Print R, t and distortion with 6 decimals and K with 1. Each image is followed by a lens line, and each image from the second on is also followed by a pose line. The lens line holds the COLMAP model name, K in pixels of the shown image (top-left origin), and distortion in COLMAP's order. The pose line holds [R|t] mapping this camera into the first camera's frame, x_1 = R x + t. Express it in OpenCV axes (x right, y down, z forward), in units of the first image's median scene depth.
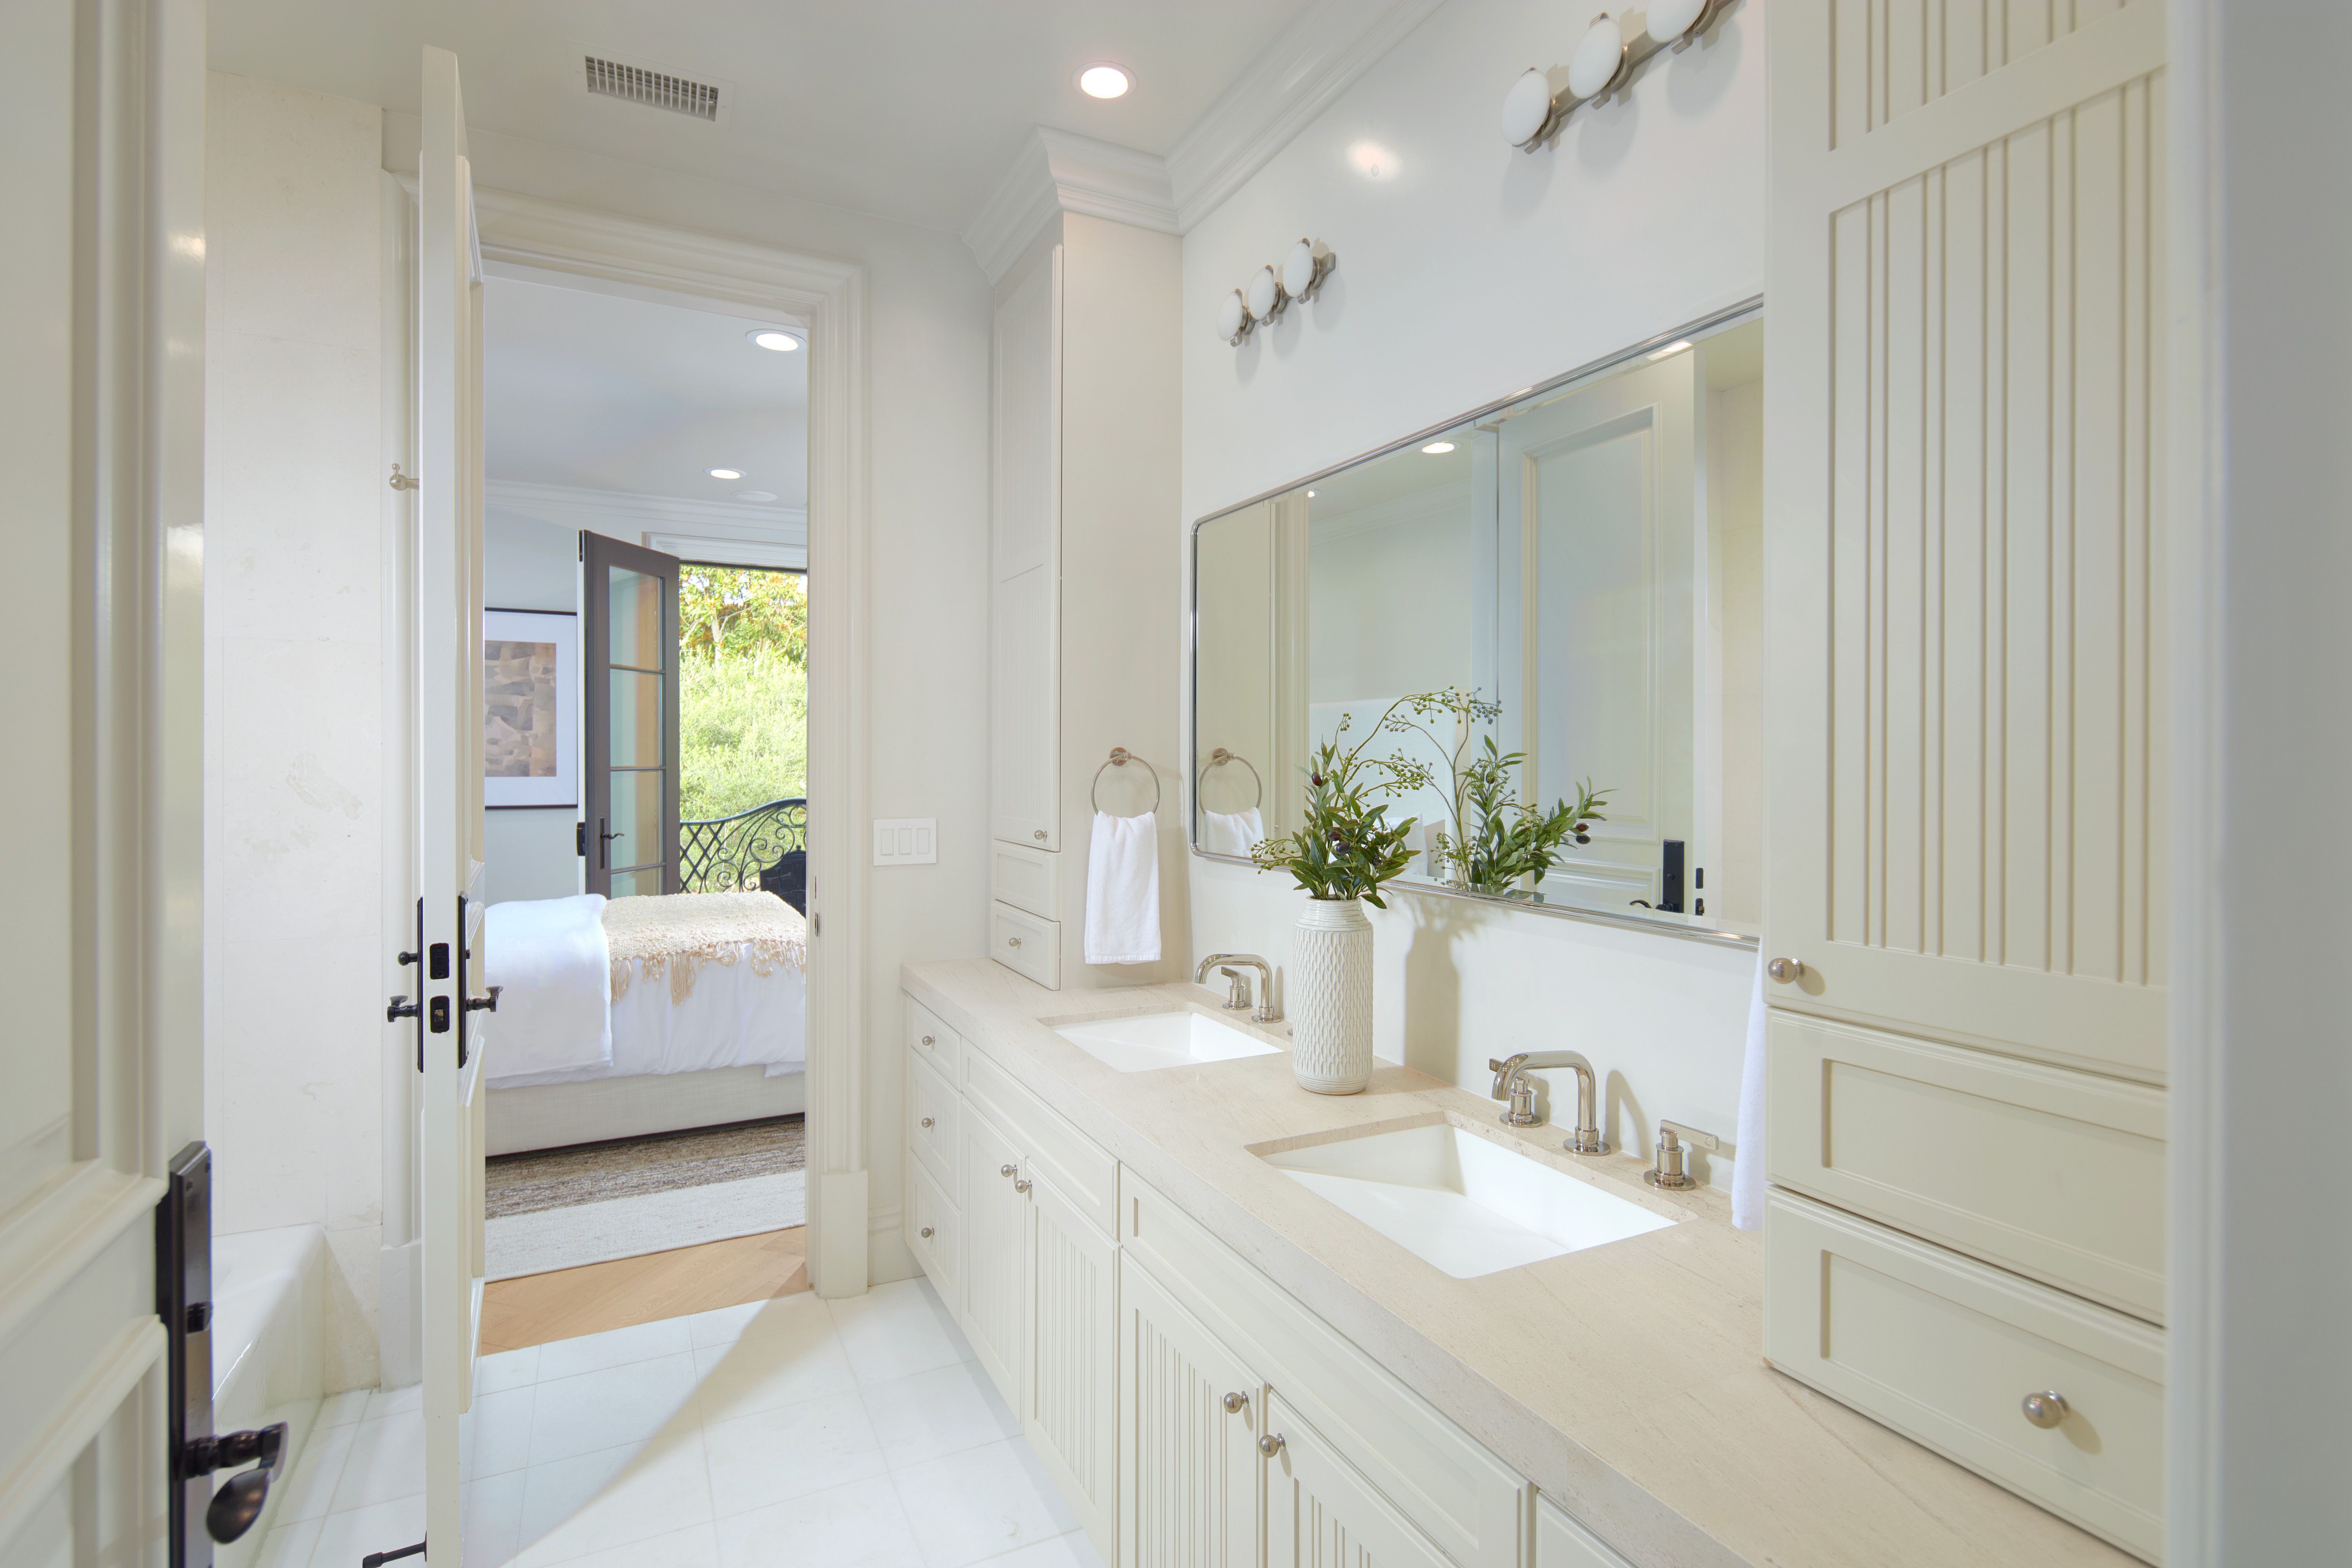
lens RADIAL K [[1141.2, 0, 1167.4], [0, 1141.2, 767.0], [0, 0, 1]] dist [-0.001350, -0.000237]
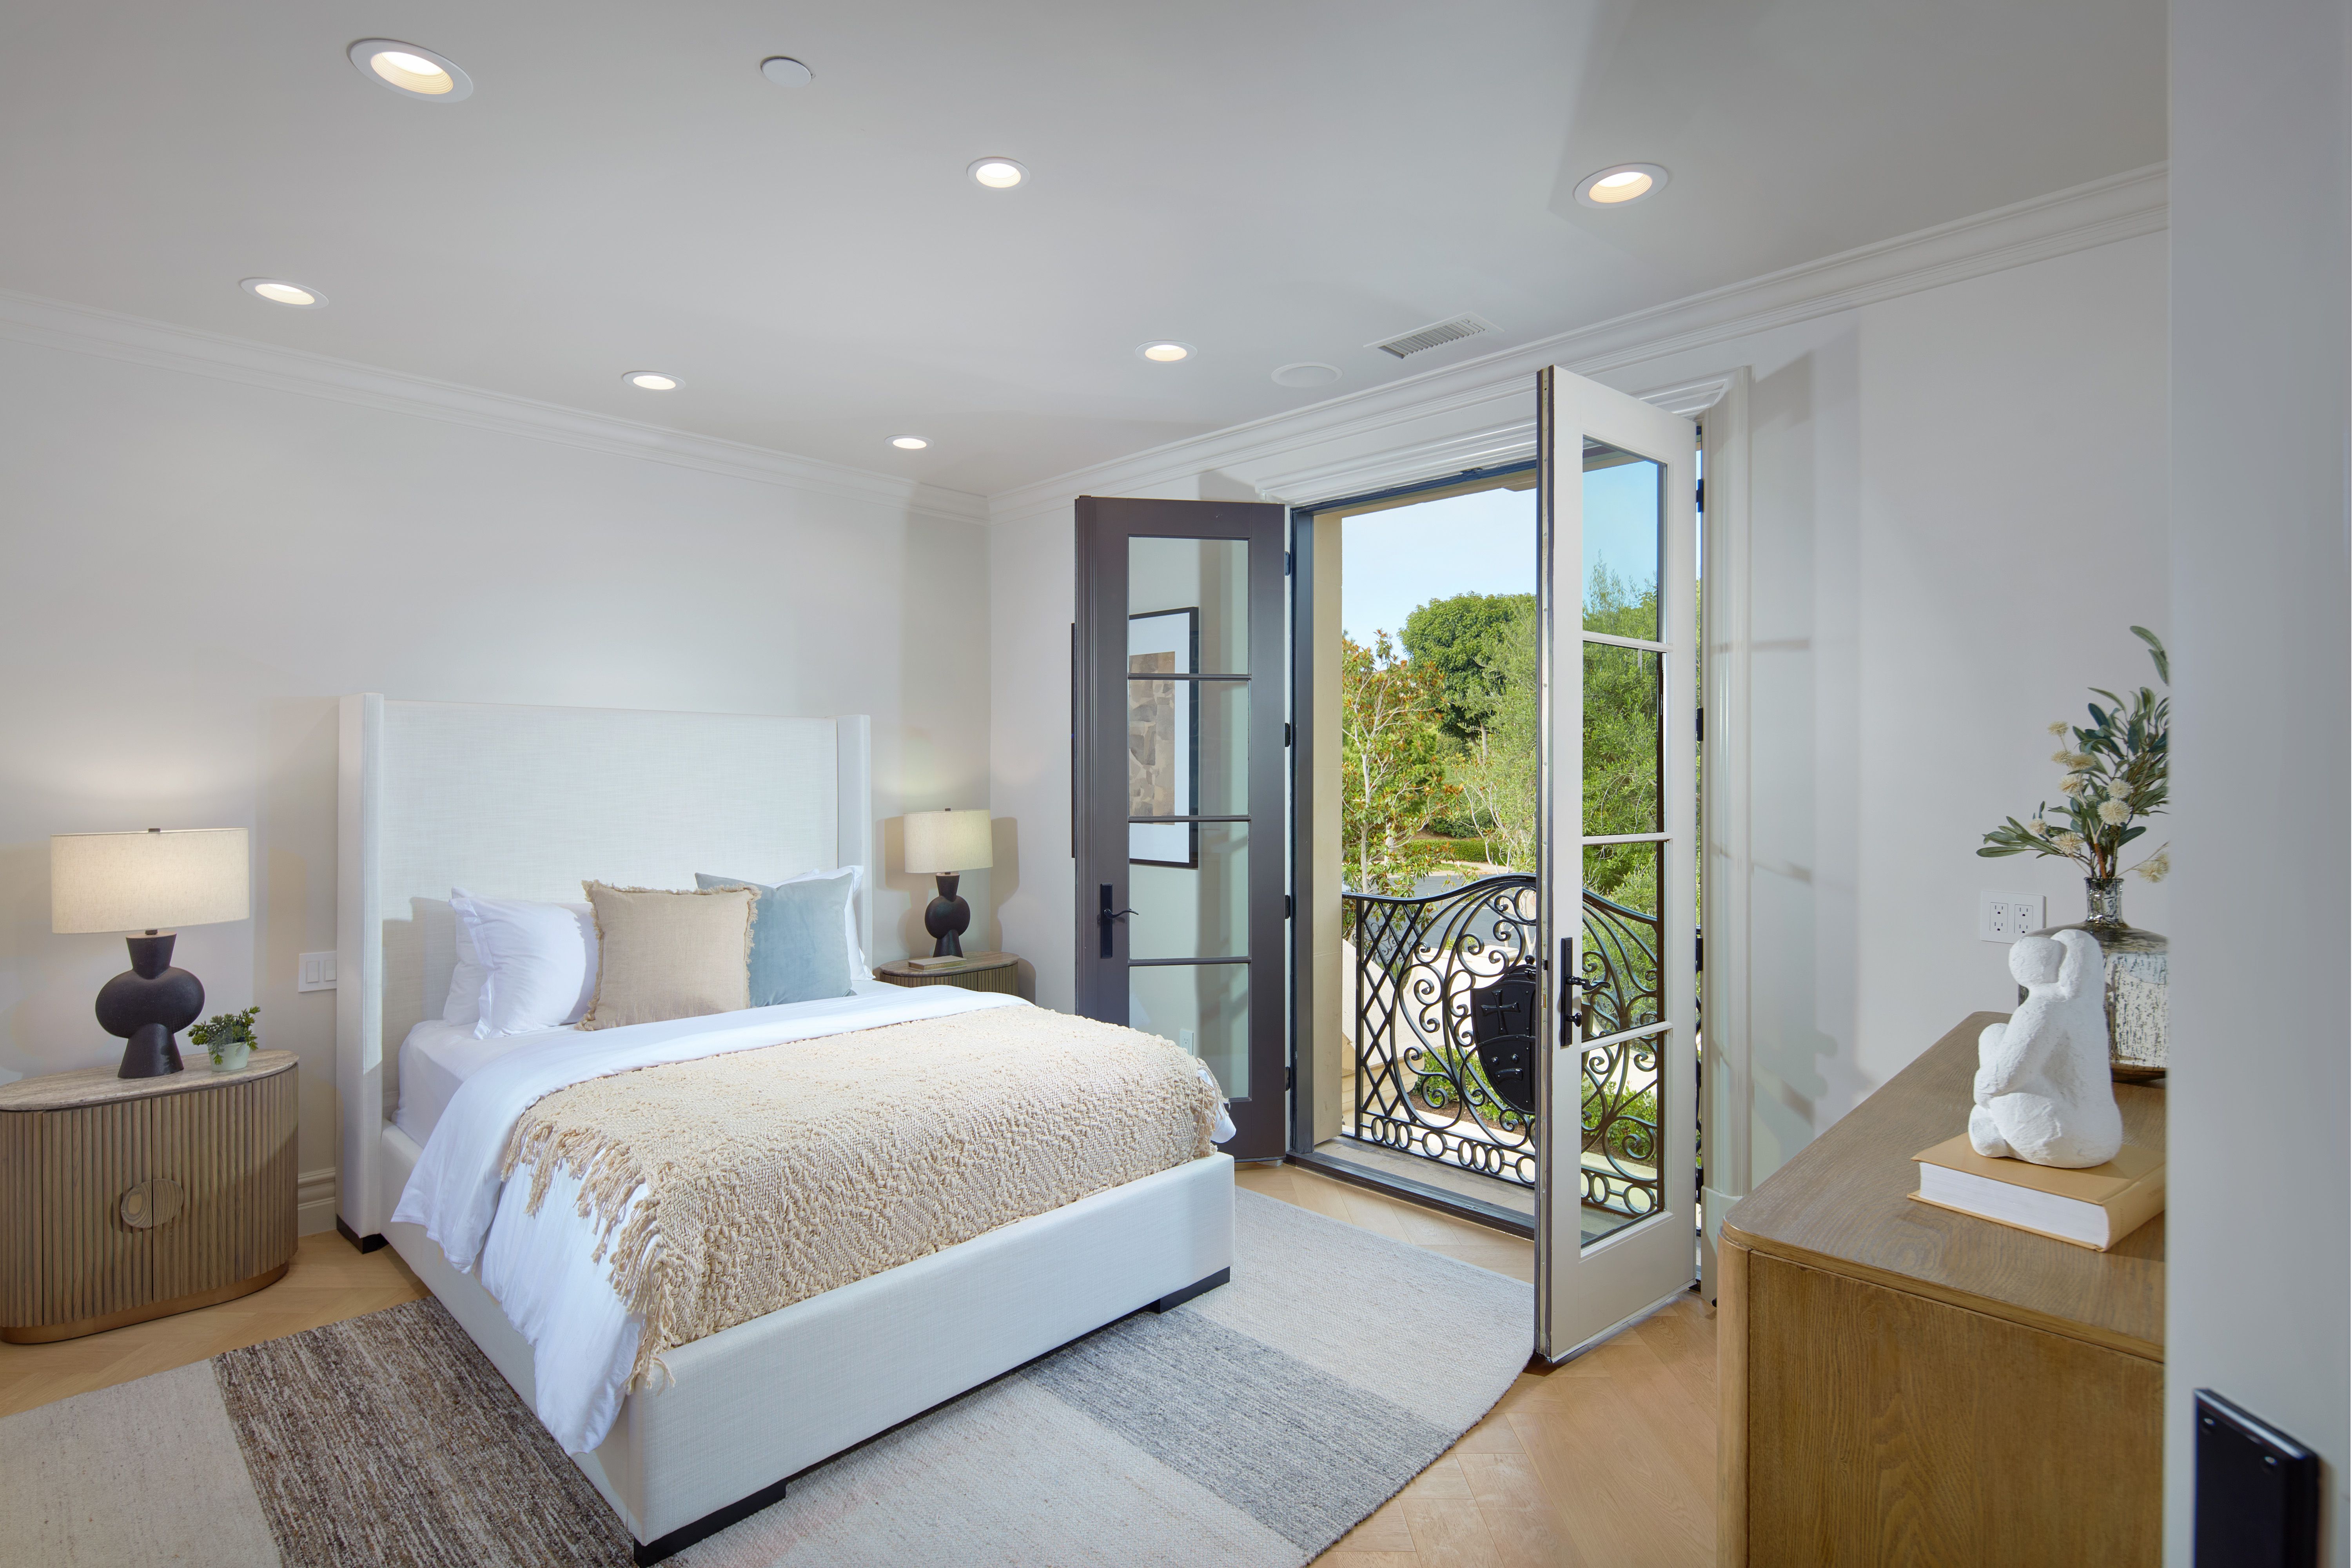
lens RADIAL K [[1141.2, 0, 1167.4], [0, 1141.2, 767.0], [0, 0, 1]] dist [-0.001350, -0.000237]
pose [[0.327780, -0.004790, -0.944742, 0.197508], [-0.007624, 0.999941, -0.007715, -0.025664], [0.944723, 0.009732, 0.327724, 0.777764]]
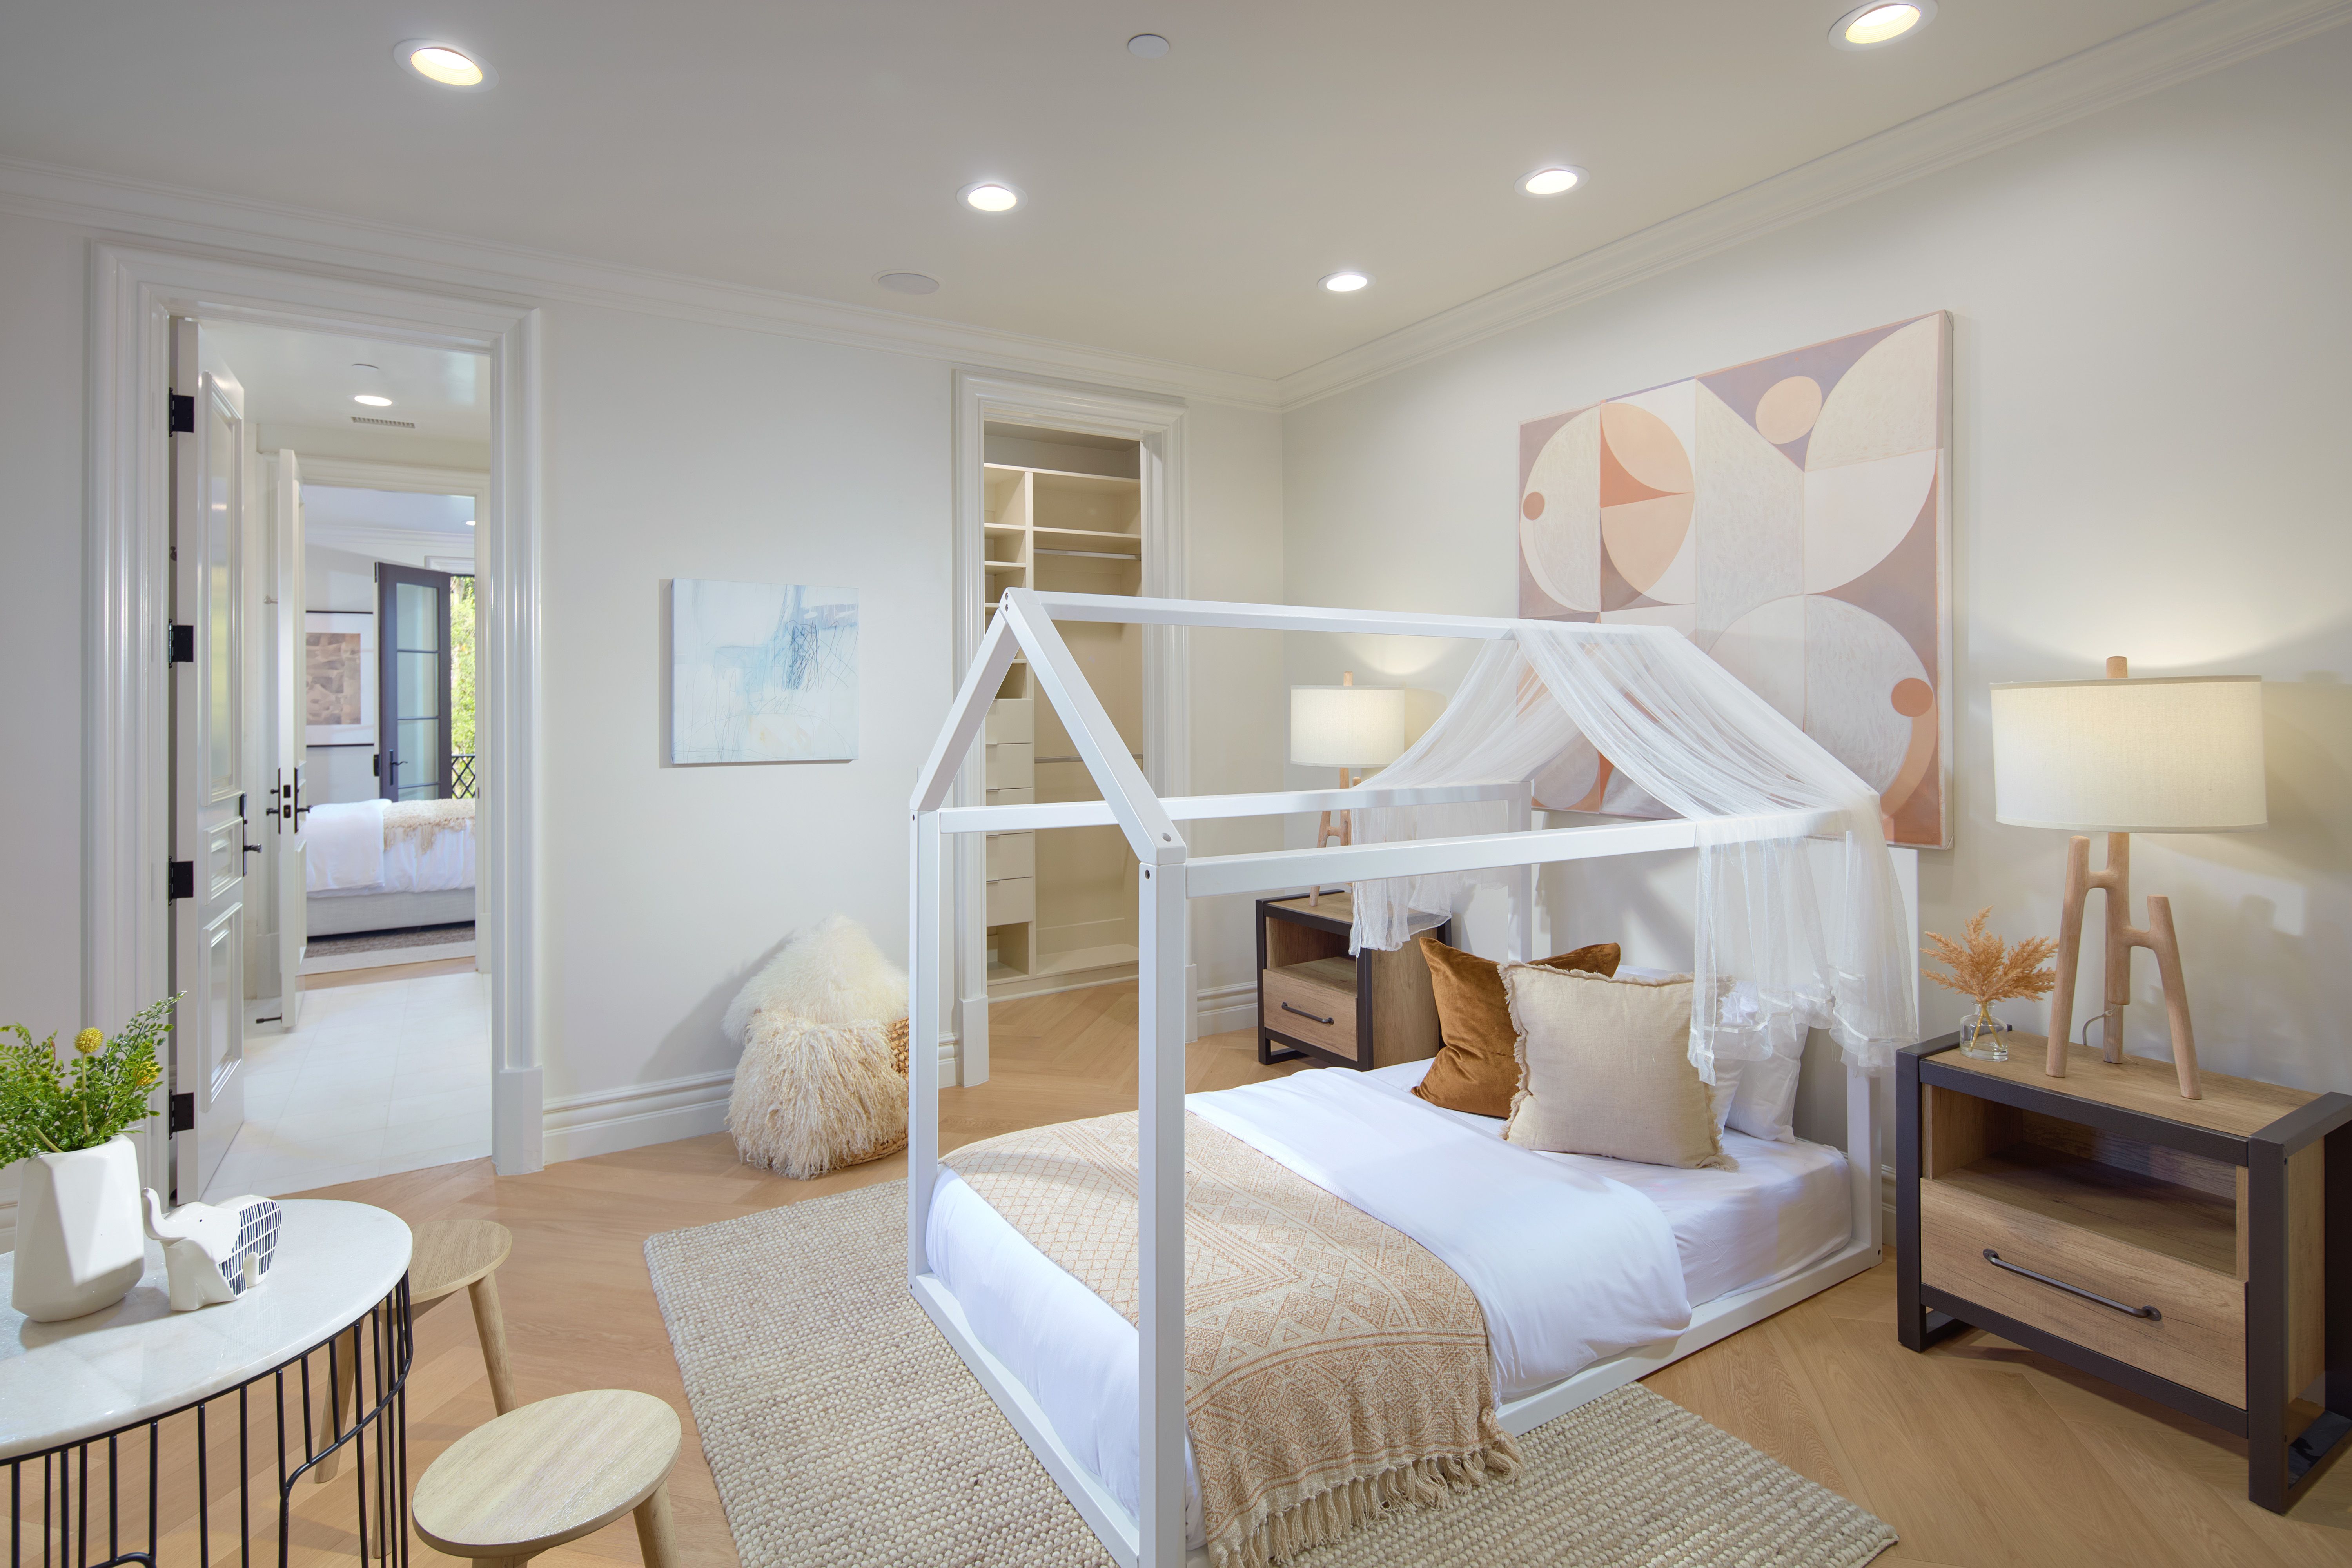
lens RADIAL K [[1180.4, 0, 1170.2], [0, 1180.4, 703.6], [0, 0, 1]] dist [-0.001450, -0.000270]
pose [[0.996095, -0.009728, 0.087755, 0.378519], [0.010192, 0.999936, -0.004834, -0.000506], [-0.087702, 0.005710, 0.996130, -0.619496]]
